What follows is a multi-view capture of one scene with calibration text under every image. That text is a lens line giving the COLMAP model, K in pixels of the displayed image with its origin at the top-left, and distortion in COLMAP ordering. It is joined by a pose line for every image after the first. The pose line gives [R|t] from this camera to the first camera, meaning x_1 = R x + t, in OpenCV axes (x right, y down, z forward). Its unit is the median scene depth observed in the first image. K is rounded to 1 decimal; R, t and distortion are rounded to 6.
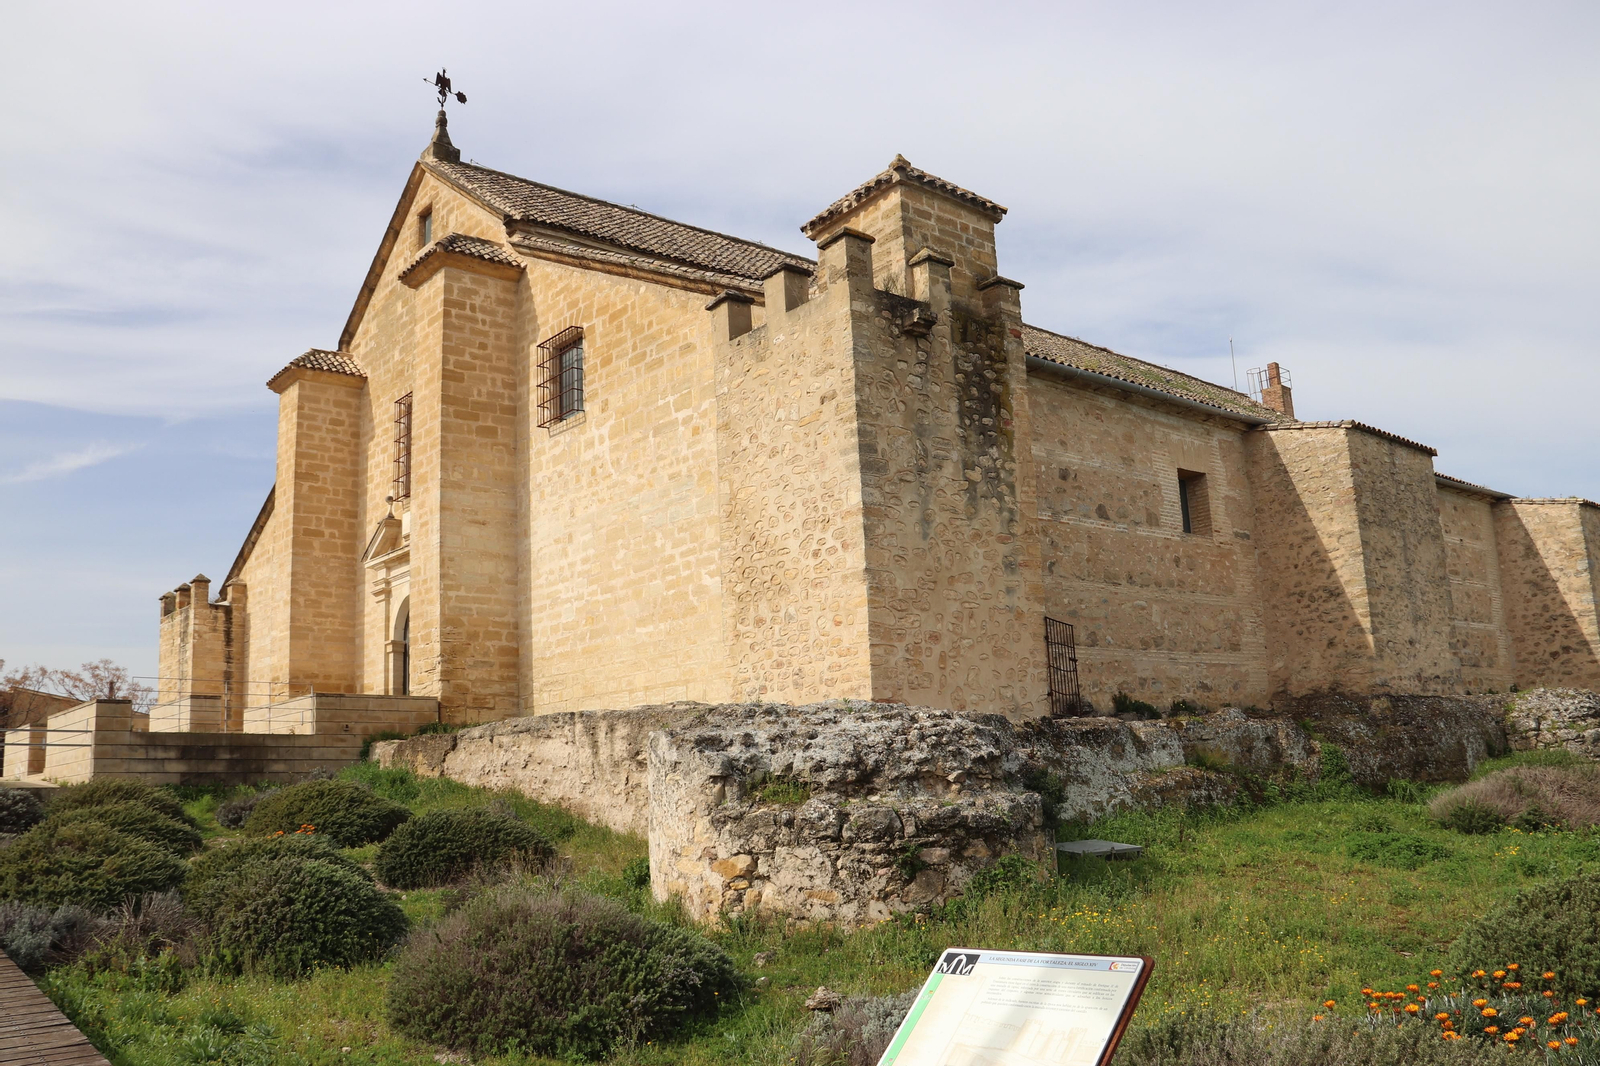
lens RADIAL K [[1299.0, 0, 800.0], [0, 1299.0, 533.0], [0, 0, 1]] dist [-0.197136, 0.124609]
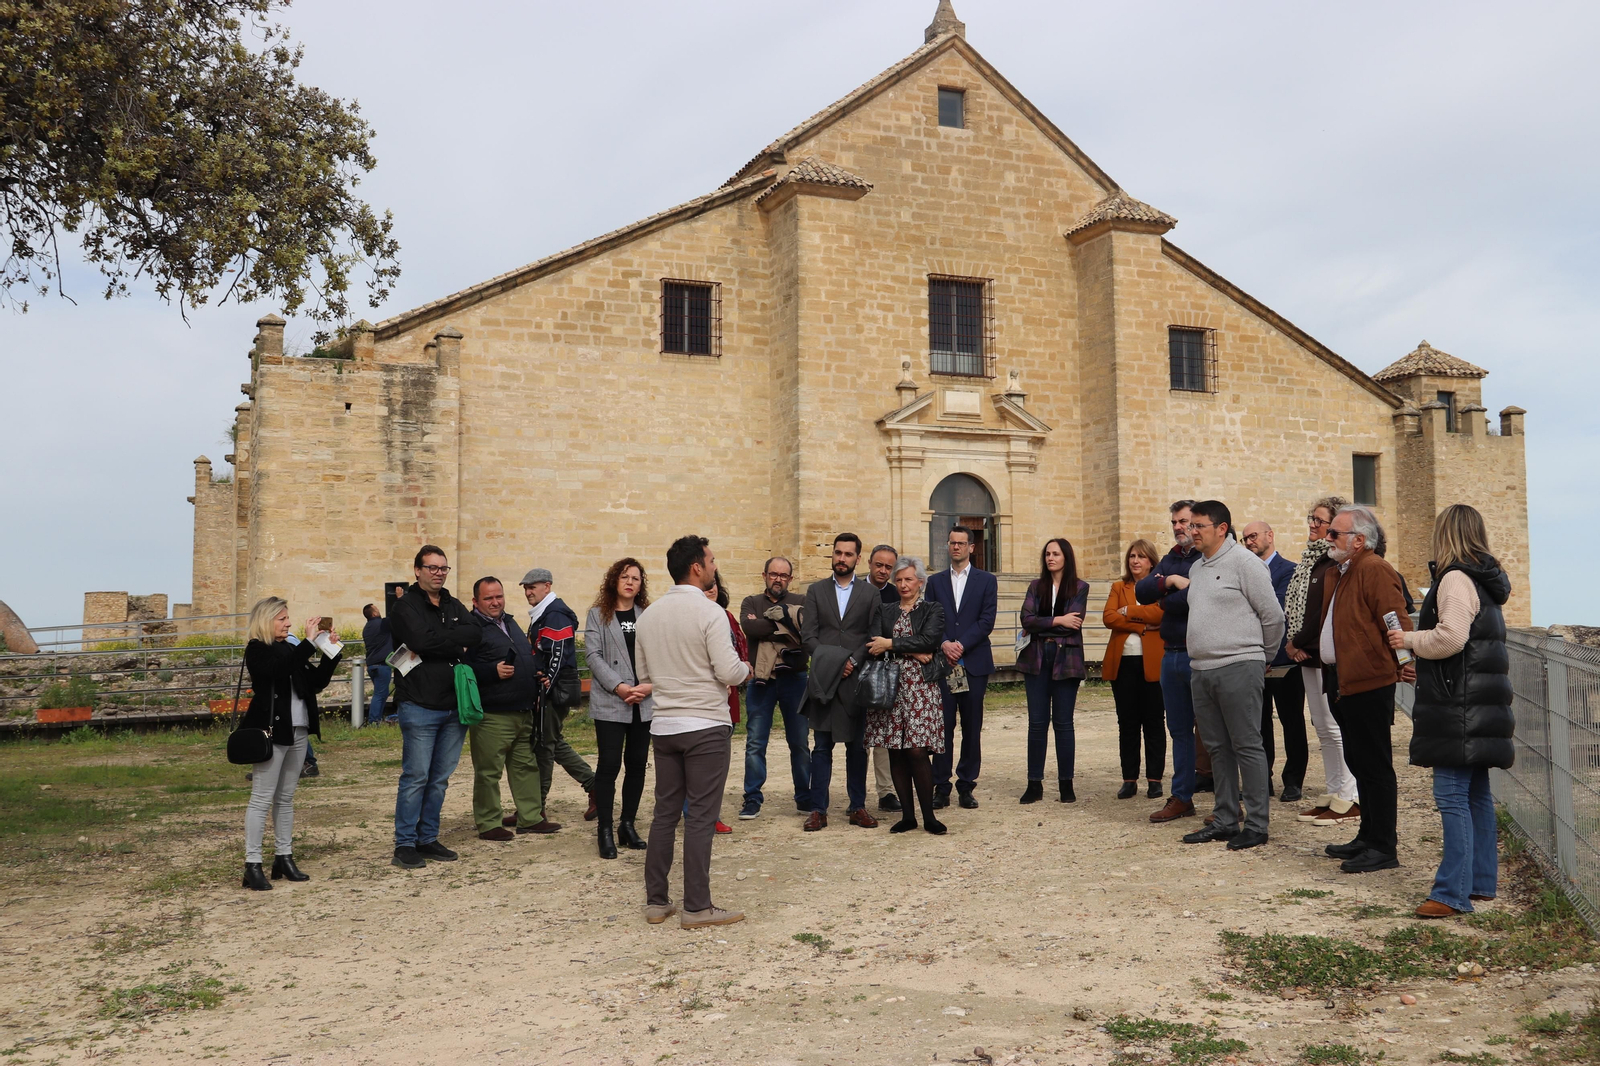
lens RADIAL K [[1647.6, 0, 800.0], [0, 1647.6, 533.0], [0, 0, 1]] dist [-0.093778, 0.236669]
pose [[0.324692, 0.128058, 0.937111, -2.119078], [-0.201024, 0.977498, -0.063926, 0.276362], [-0.924210, -0.167625, 0.343128, 0.853927]]
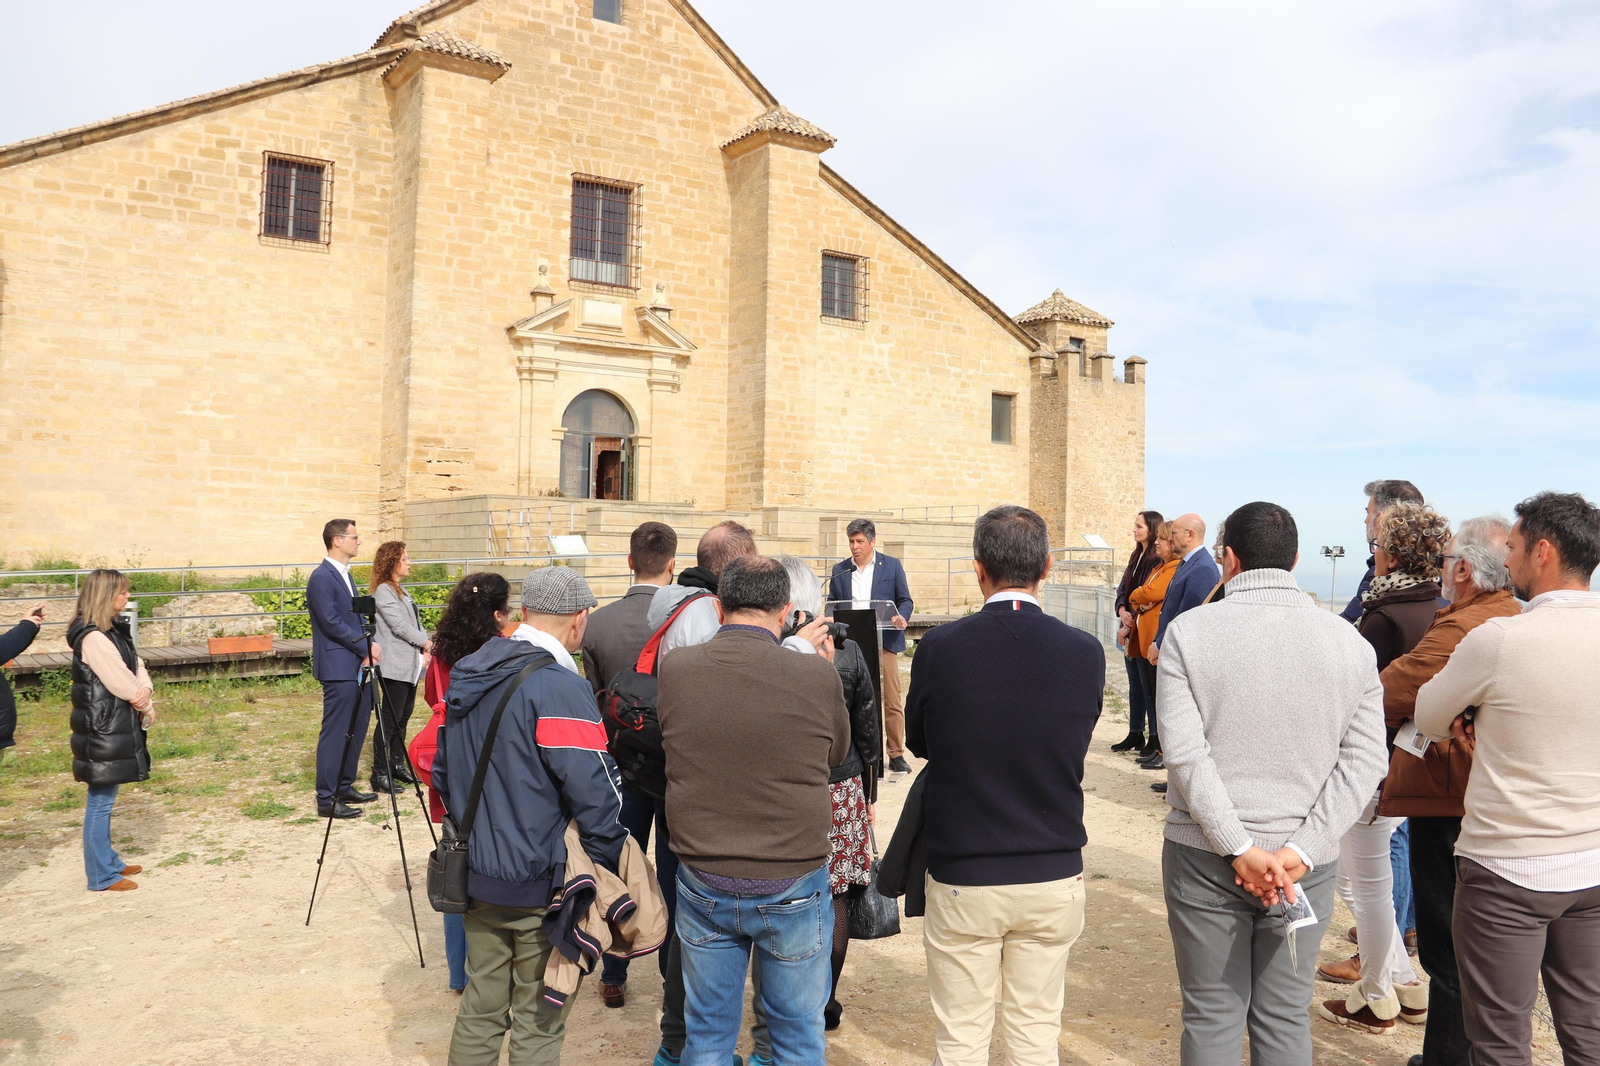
lens RADIAL K [[1323.5, 0, 800.0], [0, 1323.5, 533.0], [0, 0, 1]] dist [-0.189405, 0.141949]
pose [[0.106714, 0.079116, 0.991137, -1.678522], [-0.222529, 0.973444, -0.053744, 0.230857], [-0.969068, -0.214821, 0.121486, 0.926631]]
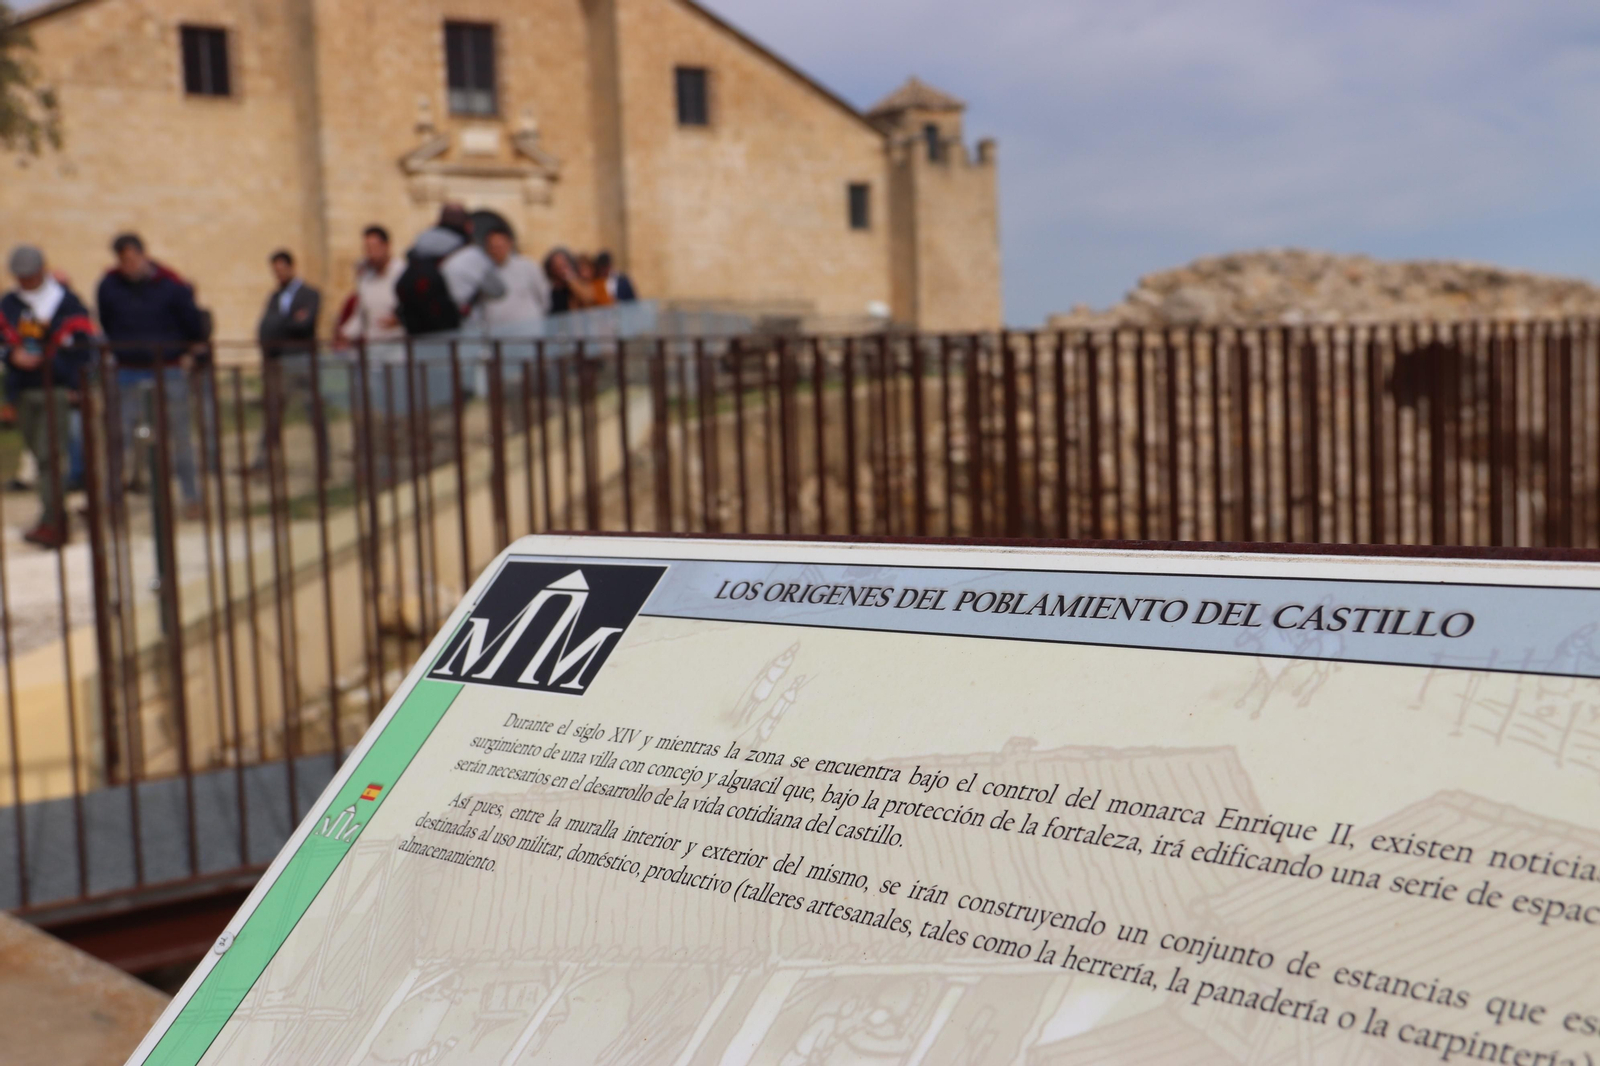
lens RADIAL K [[1932.7, 0, 800.0], [0, 1932.7, 533.0], [0, 0, 1]] dist [-0.008824, 0.223089]
pose [[0.089586, -0.018430, 0.995809, -2.611569], [-0.161409, 0.986343, 0.032776, 0.301862], [-0.982813, -0.163669, 0.085388, 0.697224]]
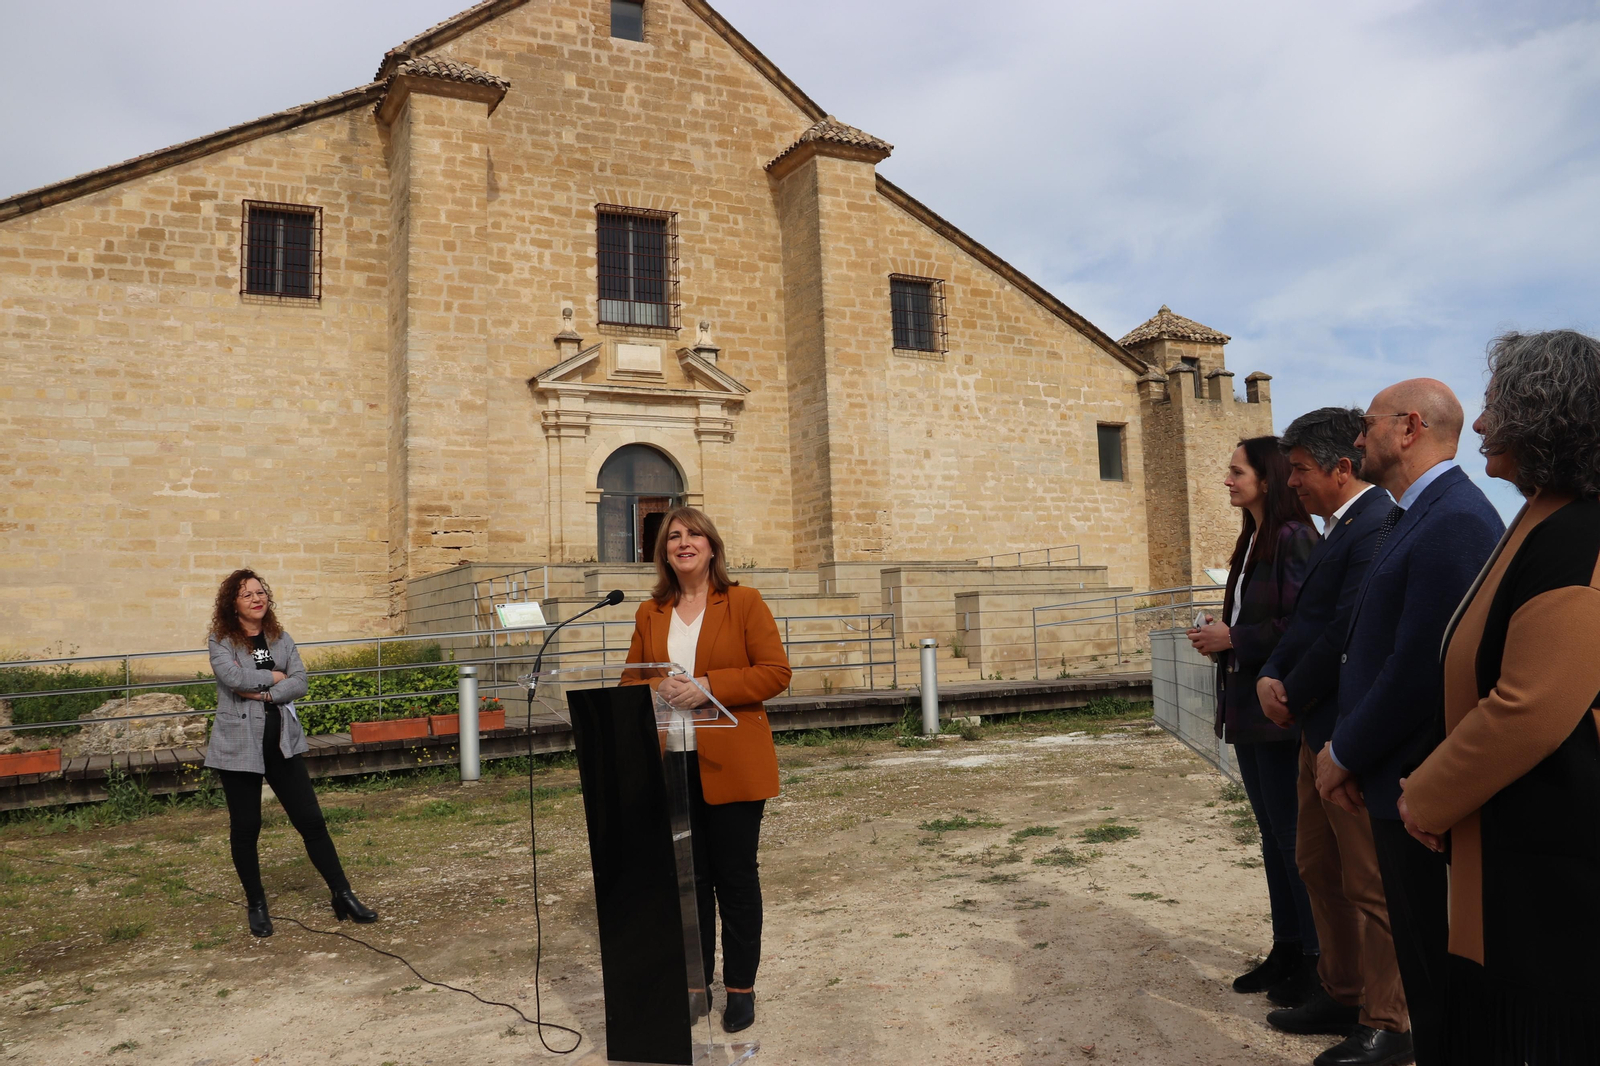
lens RADIAL K [[1299.5, 0, 789.7], [0, 1299.5, 523.4], [0, 0, 1]] dist [-0.197744, 0.133565]
pose [[0.225573, 0.133684, 0.965011, -1.470710], [-0.171611, 0.980504, -0.095717, 0.220602], [-0.958993, -0.144015, 0.244117, 0.895058]]
